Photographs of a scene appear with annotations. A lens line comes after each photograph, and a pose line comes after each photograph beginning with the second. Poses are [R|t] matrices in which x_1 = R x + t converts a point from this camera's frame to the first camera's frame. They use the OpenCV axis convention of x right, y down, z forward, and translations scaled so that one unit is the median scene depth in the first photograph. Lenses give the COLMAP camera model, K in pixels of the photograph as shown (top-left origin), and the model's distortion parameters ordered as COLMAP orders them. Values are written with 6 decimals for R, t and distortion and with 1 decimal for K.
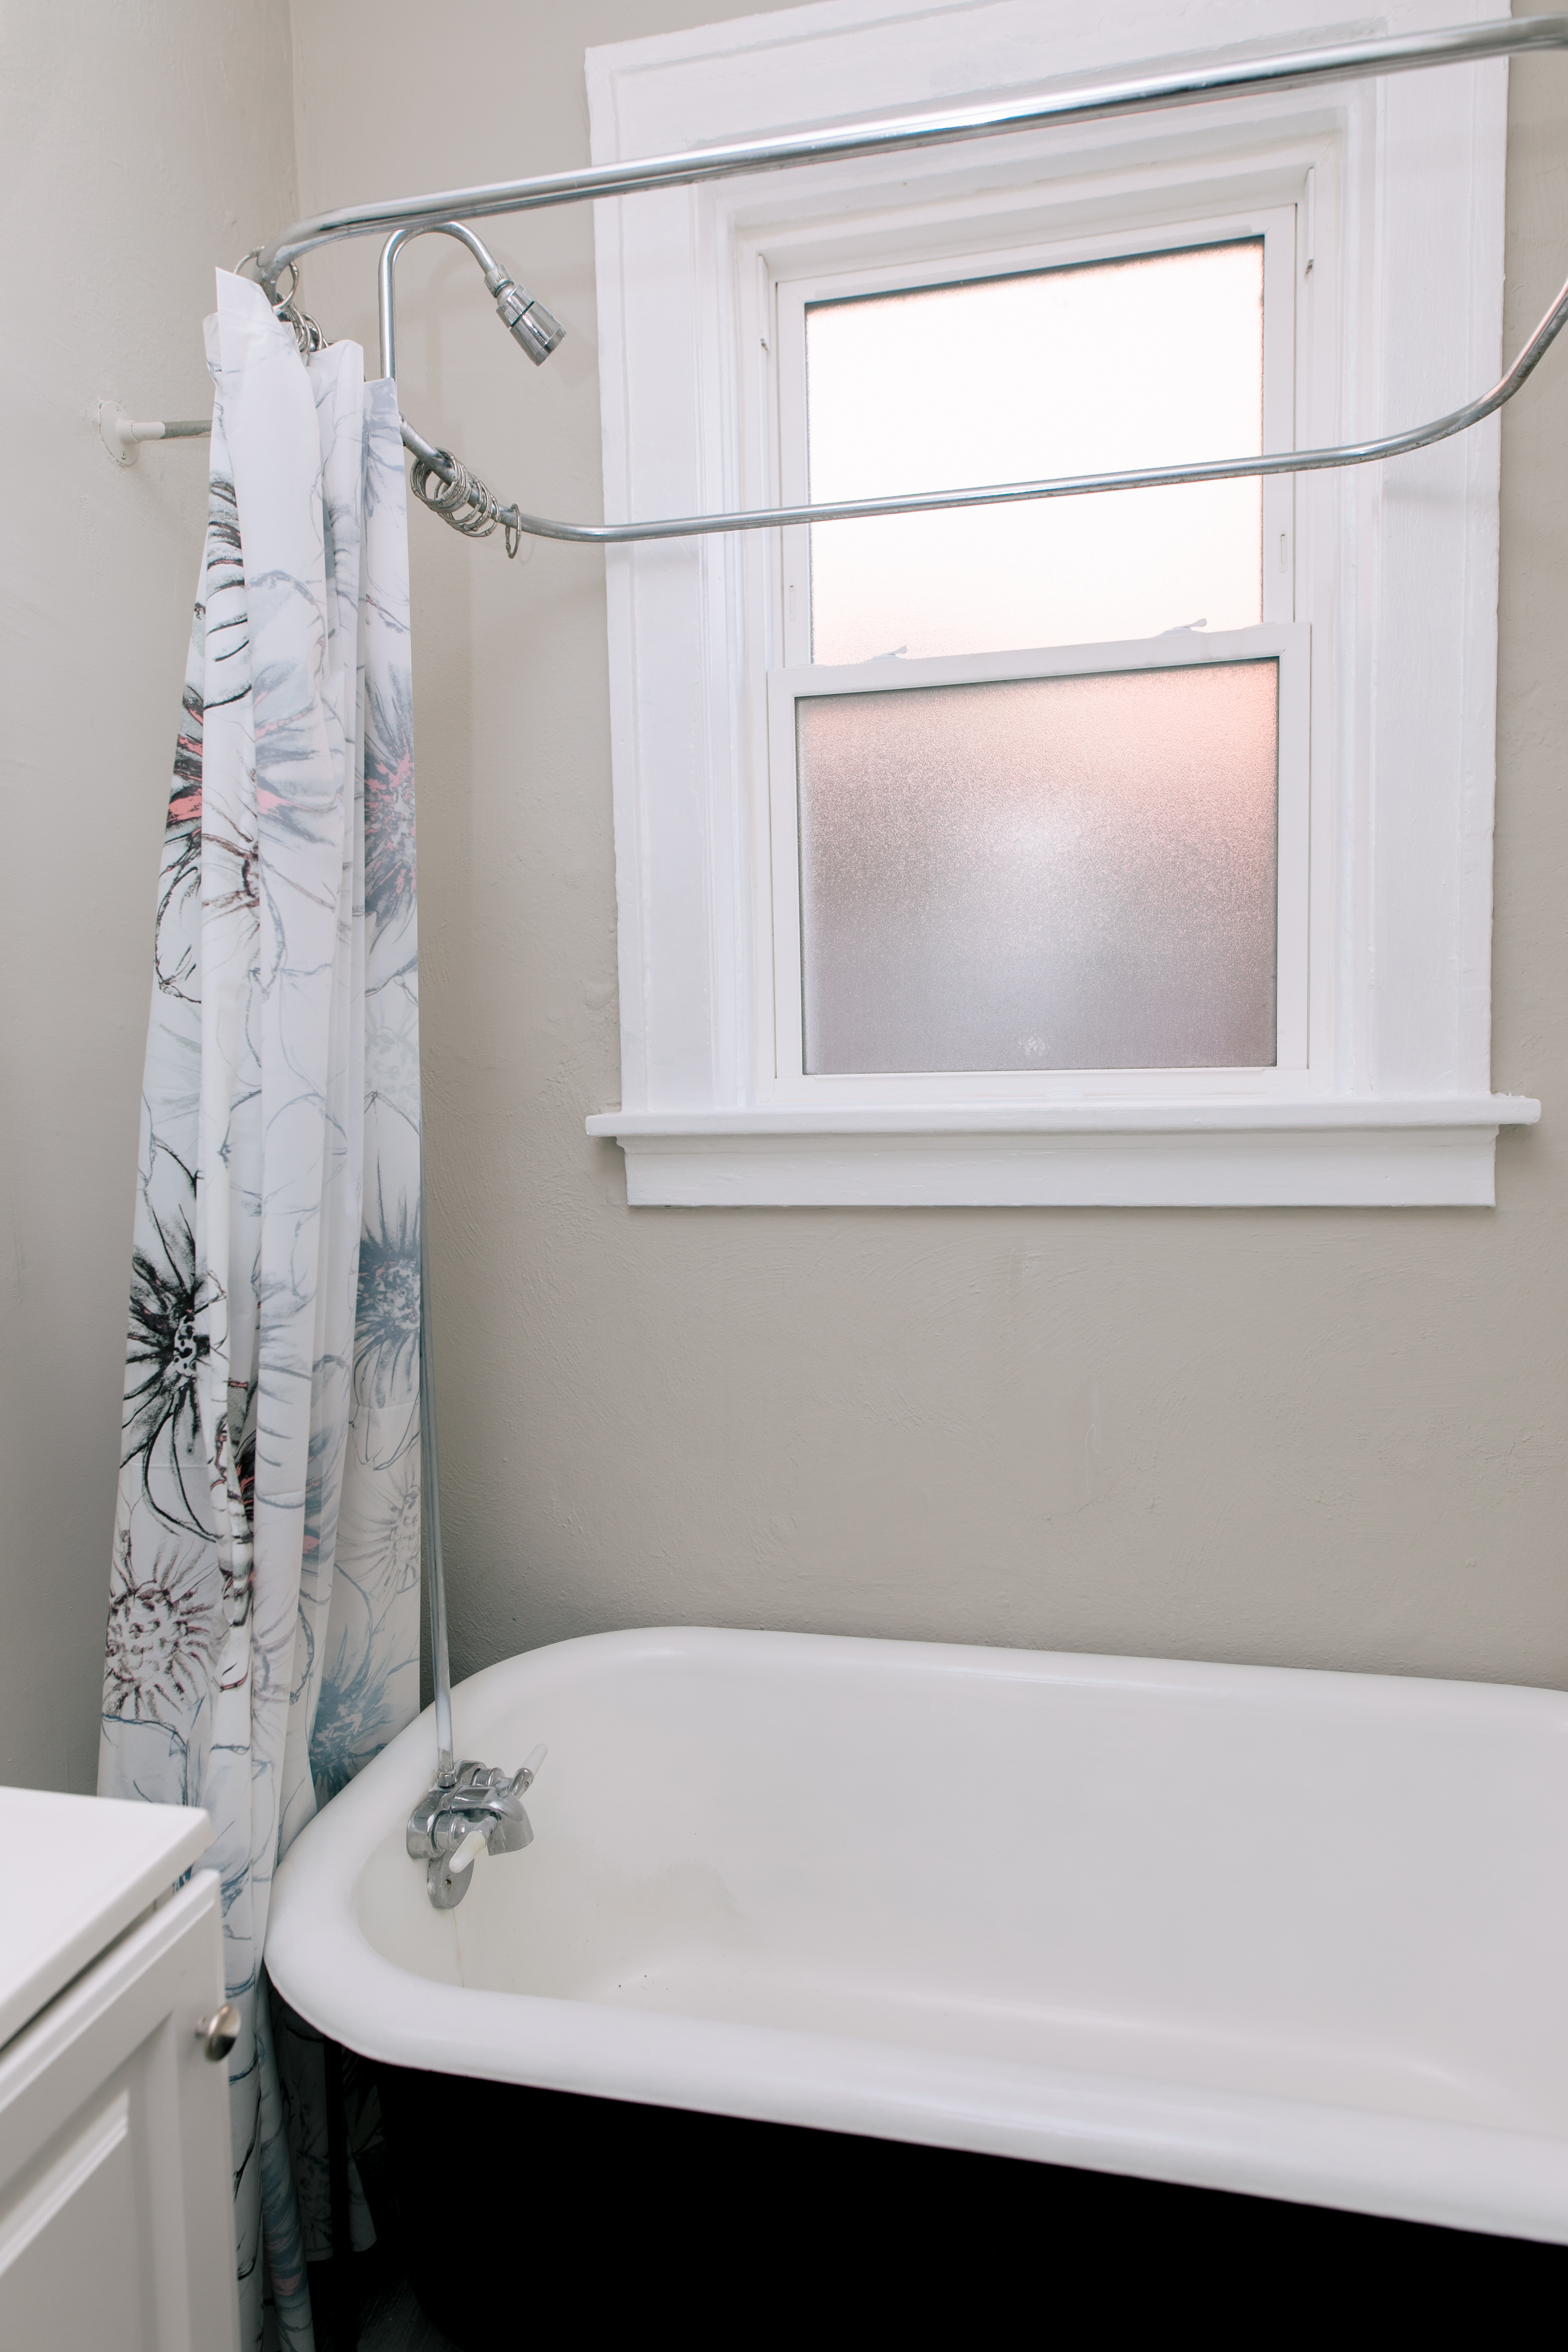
lens RADIAL K [[1352.7, 0, 792.2], [0, 1352.7, 1181.2], [0, 0, 1]] dist [0.001817, -0.001247]
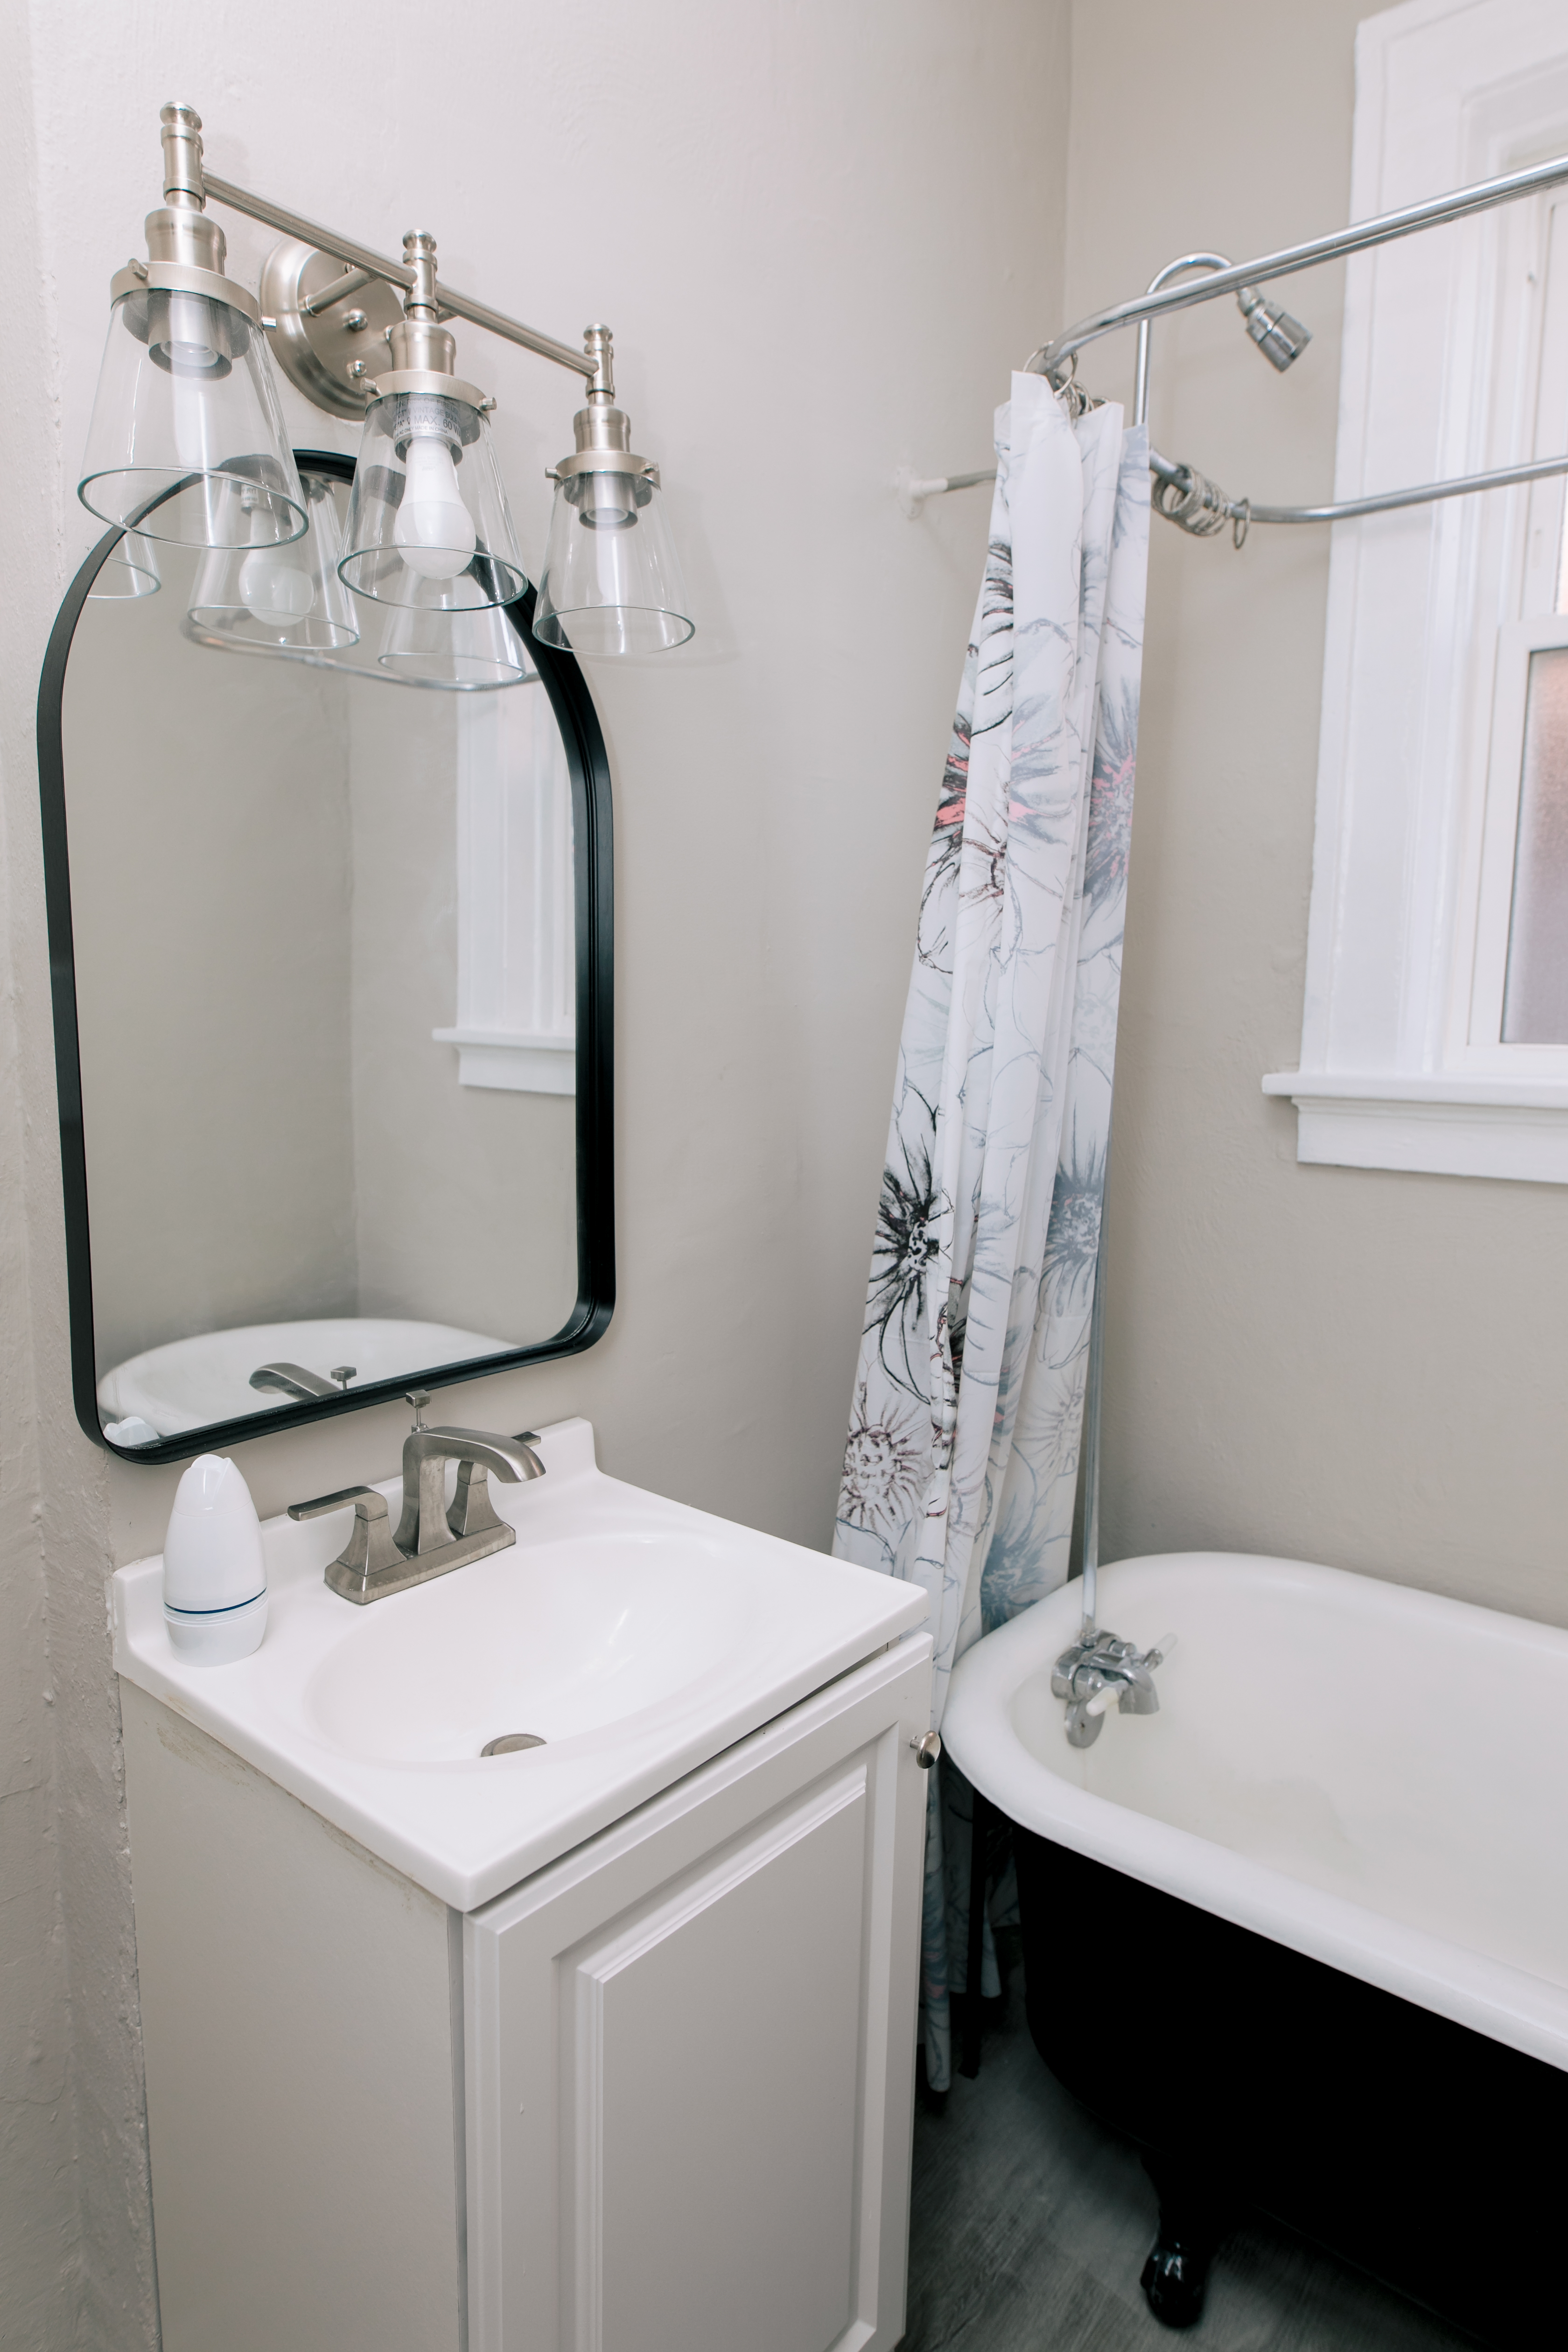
lens RADIAL K [[1352.7, 0, 775.0], [0, 1352.7, 1184.4], [0, 0, 1]] dist [0.001817, -0.001247]
pose [[0.880917, 0.089657, -0.464702, 0.014839], [-0.066488, 0.995599, 0.066046, -0.008926], [0.468578, -0.027284, 0.883001, -0.158745]]
